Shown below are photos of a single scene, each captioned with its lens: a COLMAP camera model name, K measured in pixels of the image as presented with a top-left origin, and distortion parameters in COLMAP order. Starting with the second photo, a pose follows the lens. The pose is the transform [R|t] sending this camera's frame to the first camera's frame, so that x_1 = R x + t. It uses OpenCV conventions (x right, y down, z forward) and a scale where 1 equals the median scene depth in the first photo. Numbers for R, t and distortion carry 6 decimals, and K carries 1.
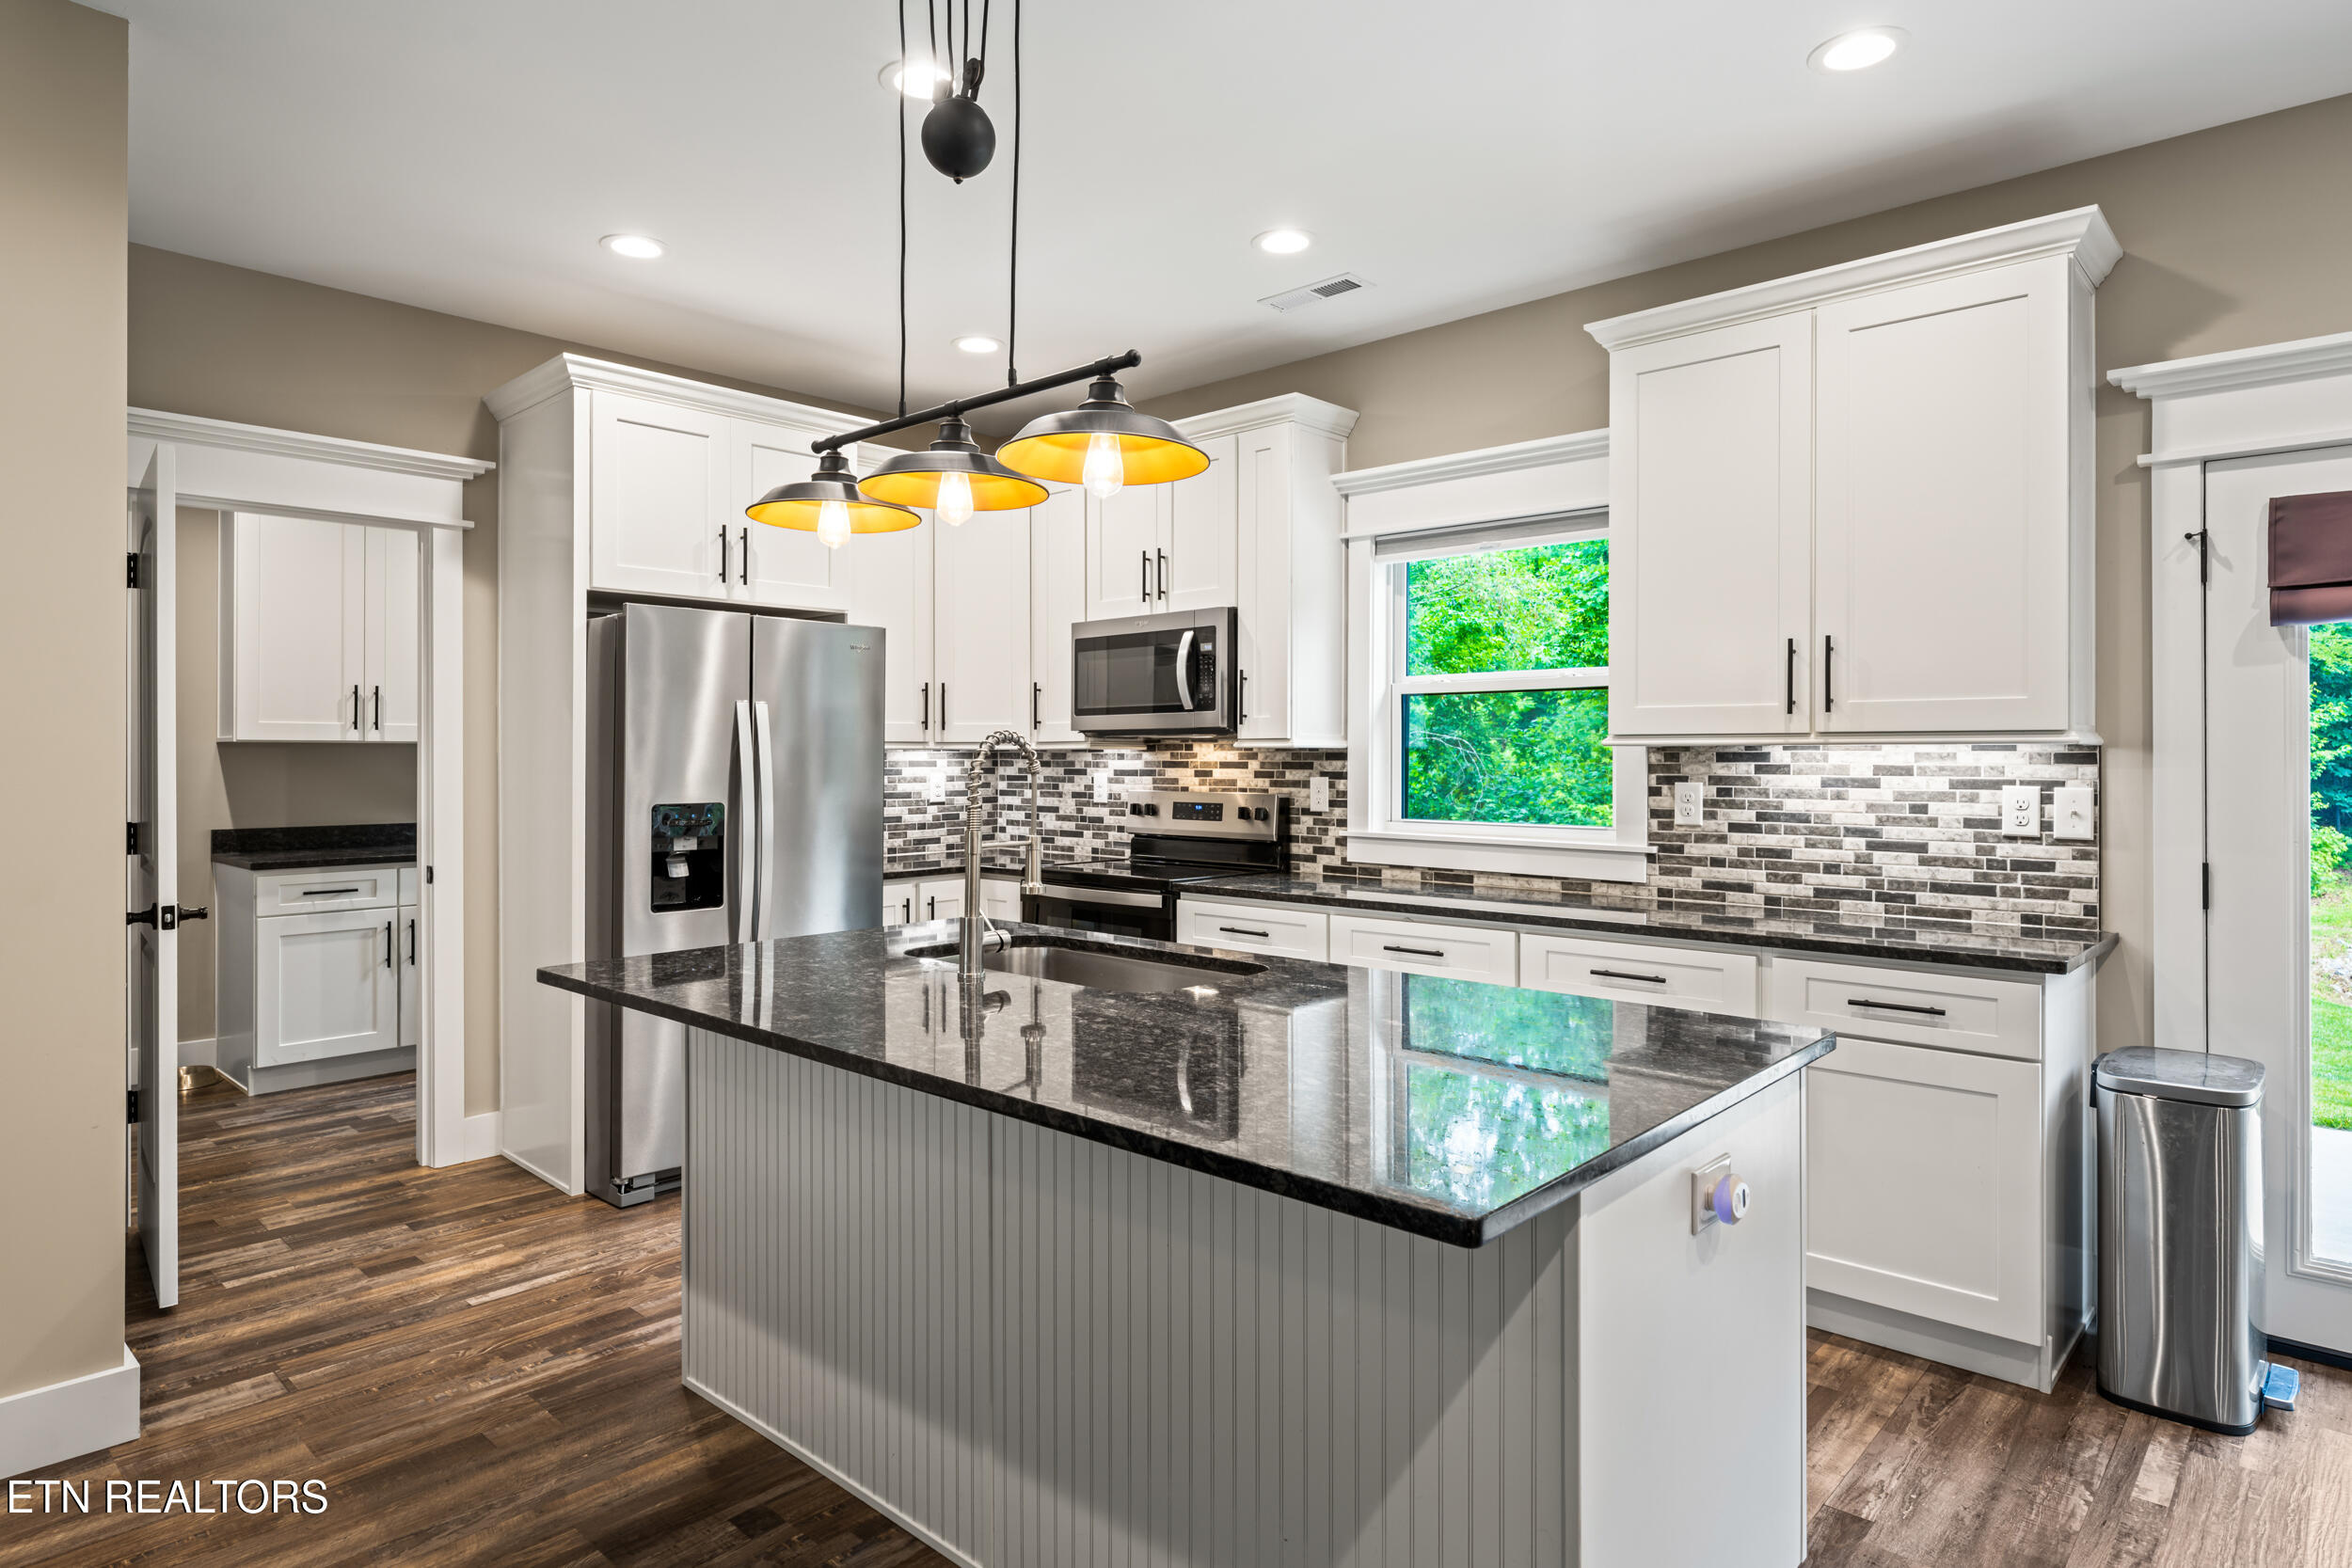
lens RADIAL K [[1304.9, 0, 1181.3], [0, 1304.9, 753.6], [0, 0, 1]] dist [-0.002659, 0.001317]
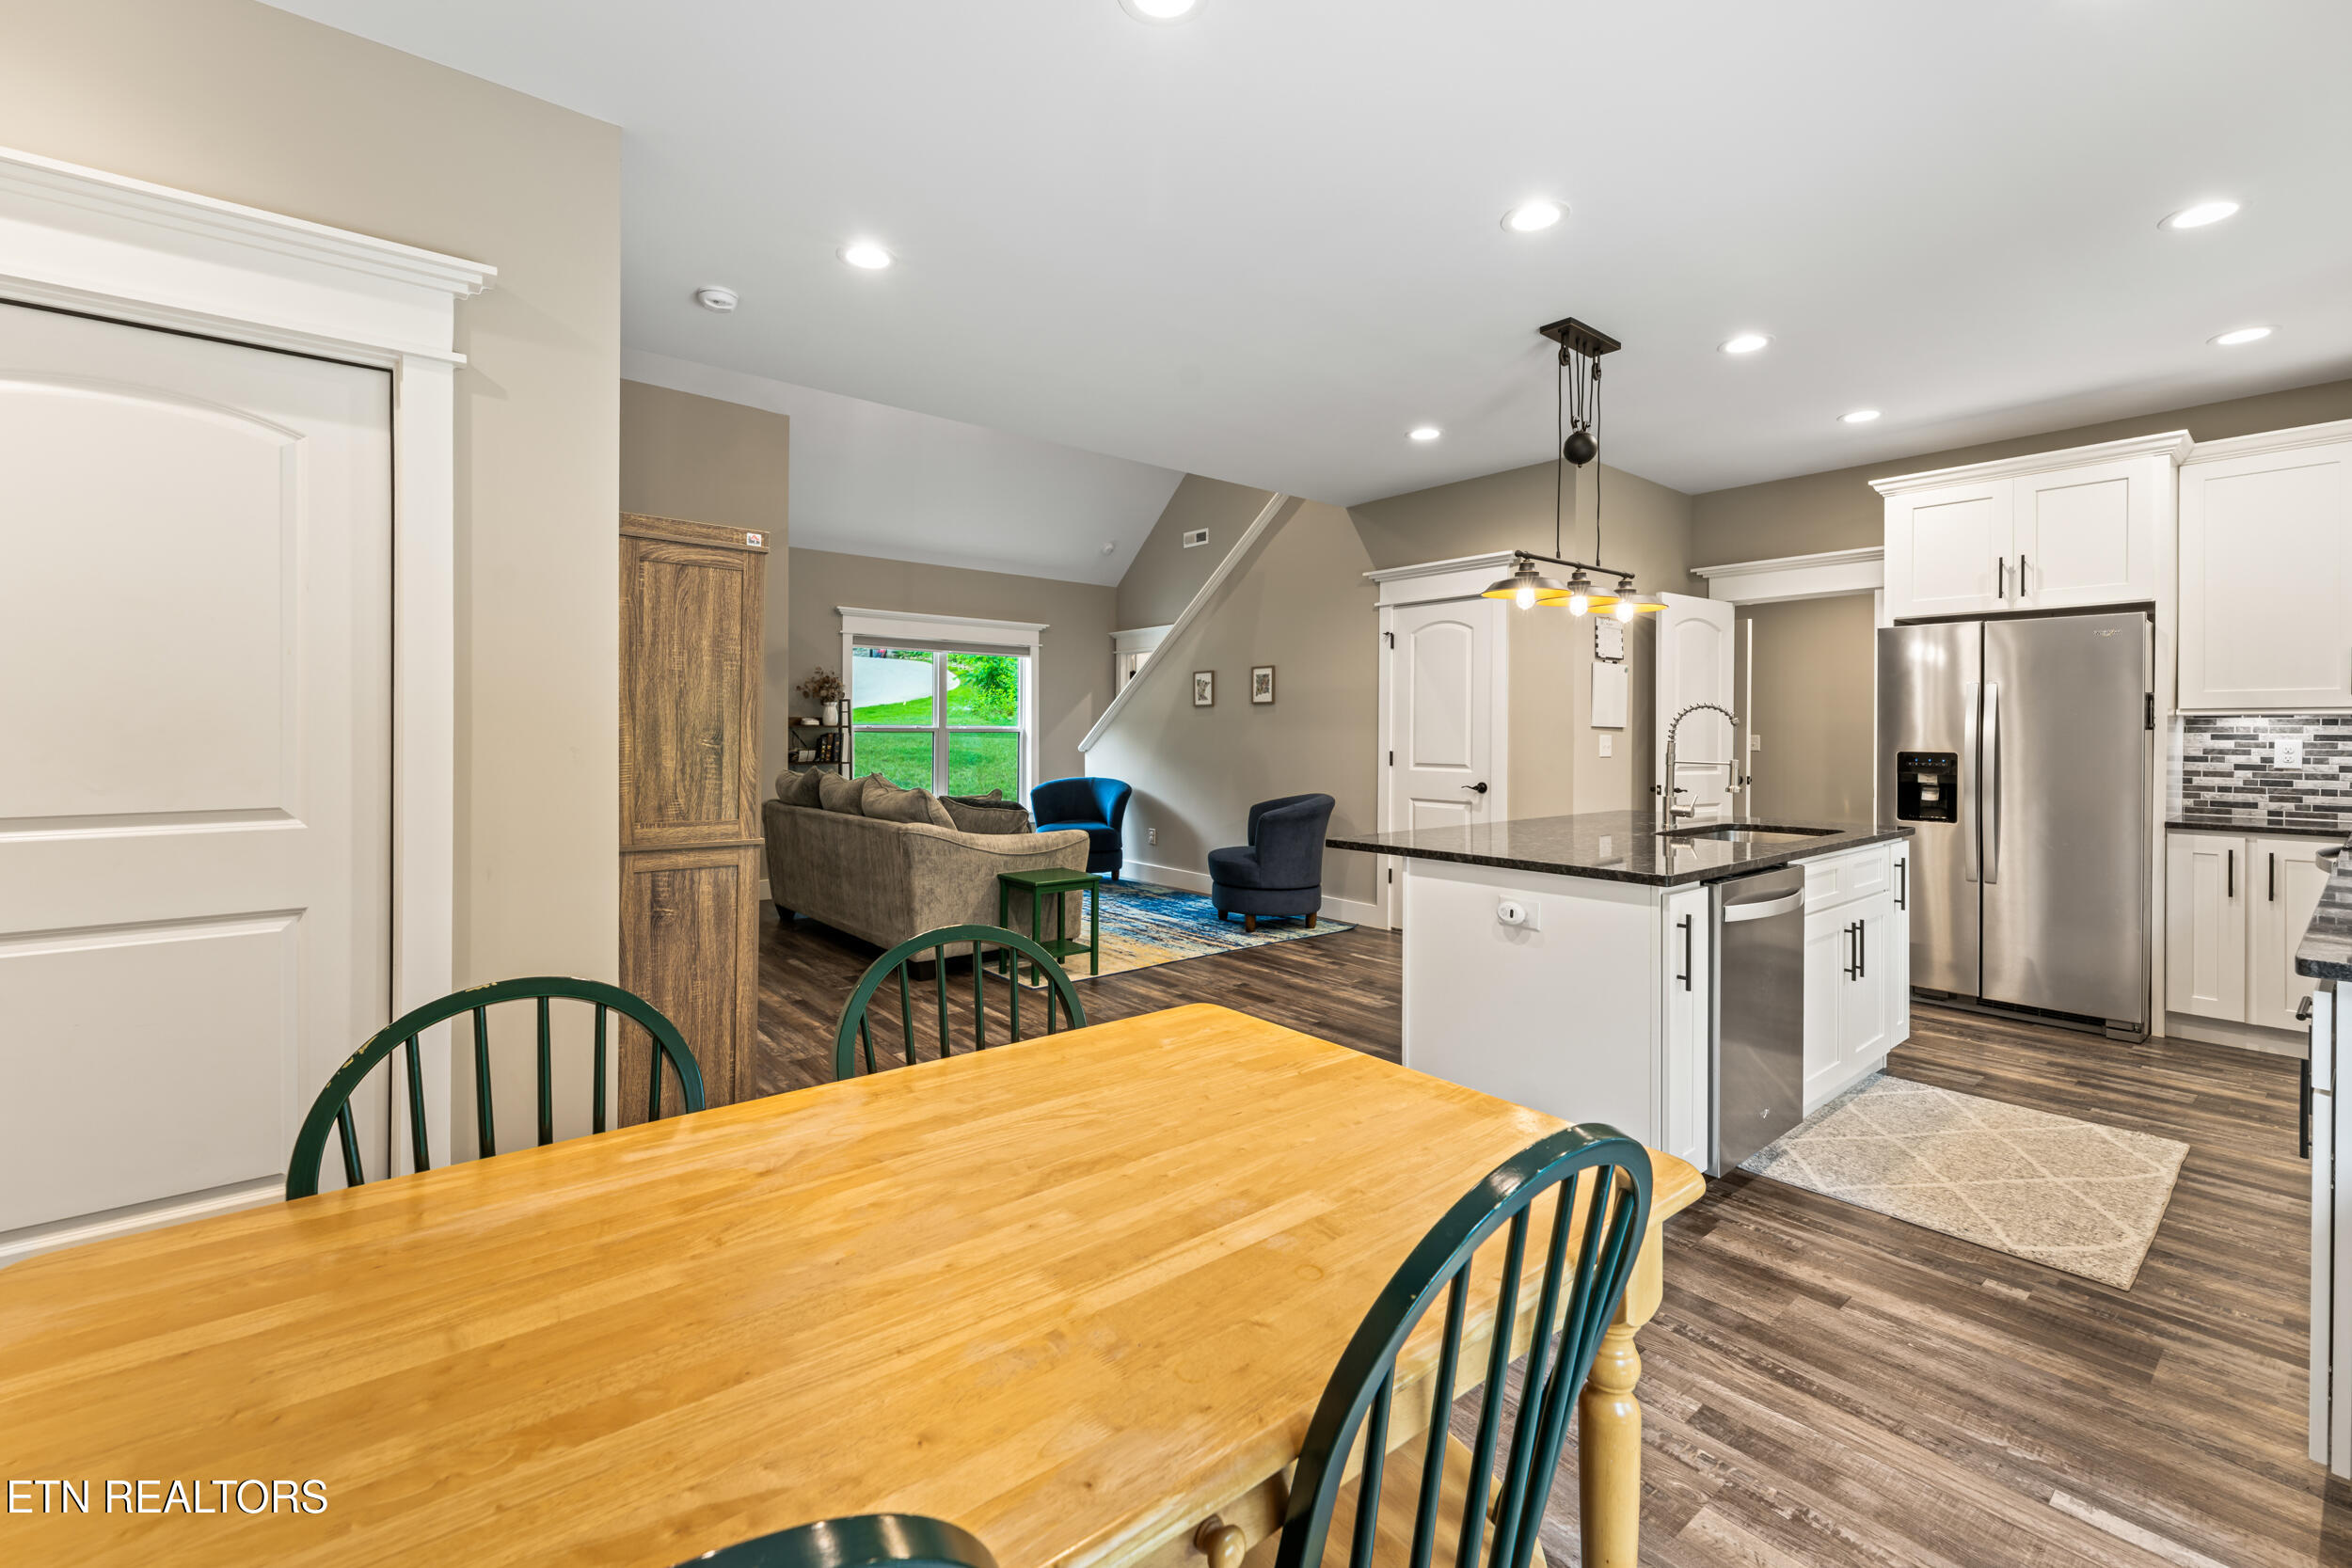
lens RADIAL K [[963.6, 0, 1155.1], [0, 963.6, 740.7], [0, 0, 1]] dist [0.001436, 0.000965]
pose [[-0.143171, 0.008528, -0.989661, 0.779393], [-0.003958, 0.999950, 0.009189, 0.015996], [0.989690, 0.005233, -0.143130, 0.238707]]
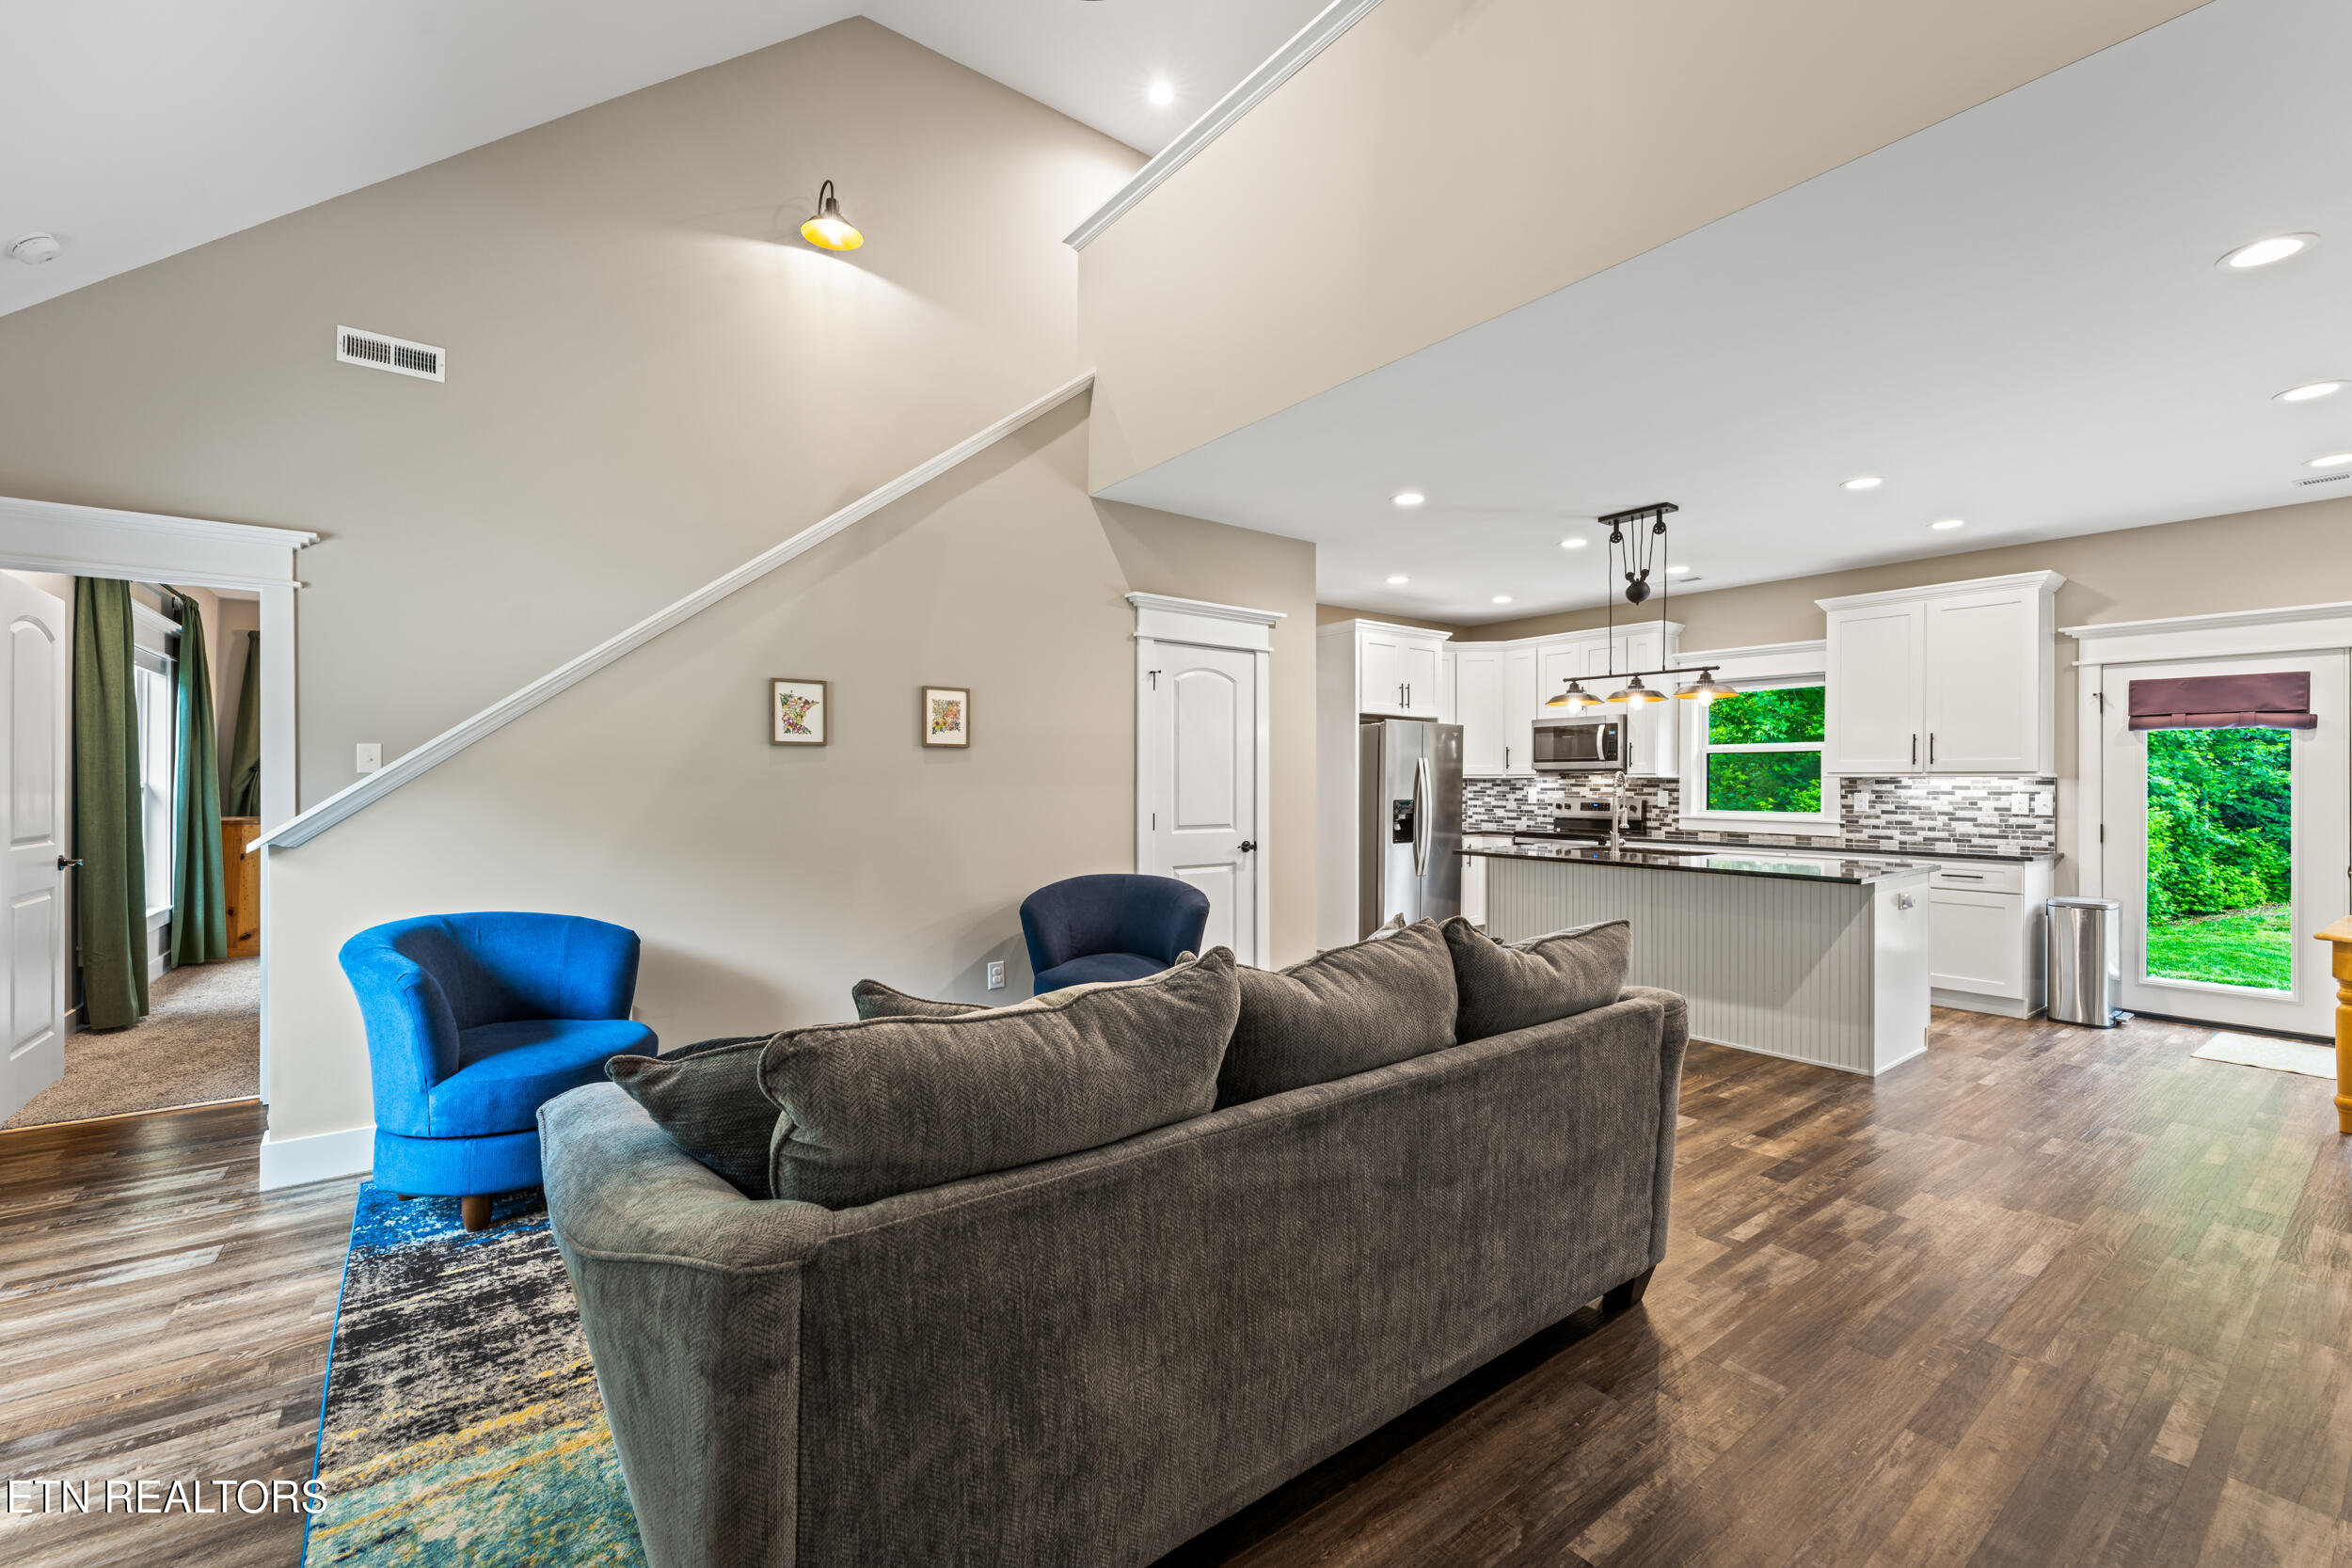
lens RADIAL K [[963.6, 0, 1179.4], [0, 963.6, 780.4], [0, 0, 1]] dist [0.001436, 0.000965]
pose [[0.983076, 0.002614, -0.183182, -0.412485], [-0.002753, 0.999996, -0.000502, 0.003341], [0.183180, 0.000998, 0.983079, -0.766415]]
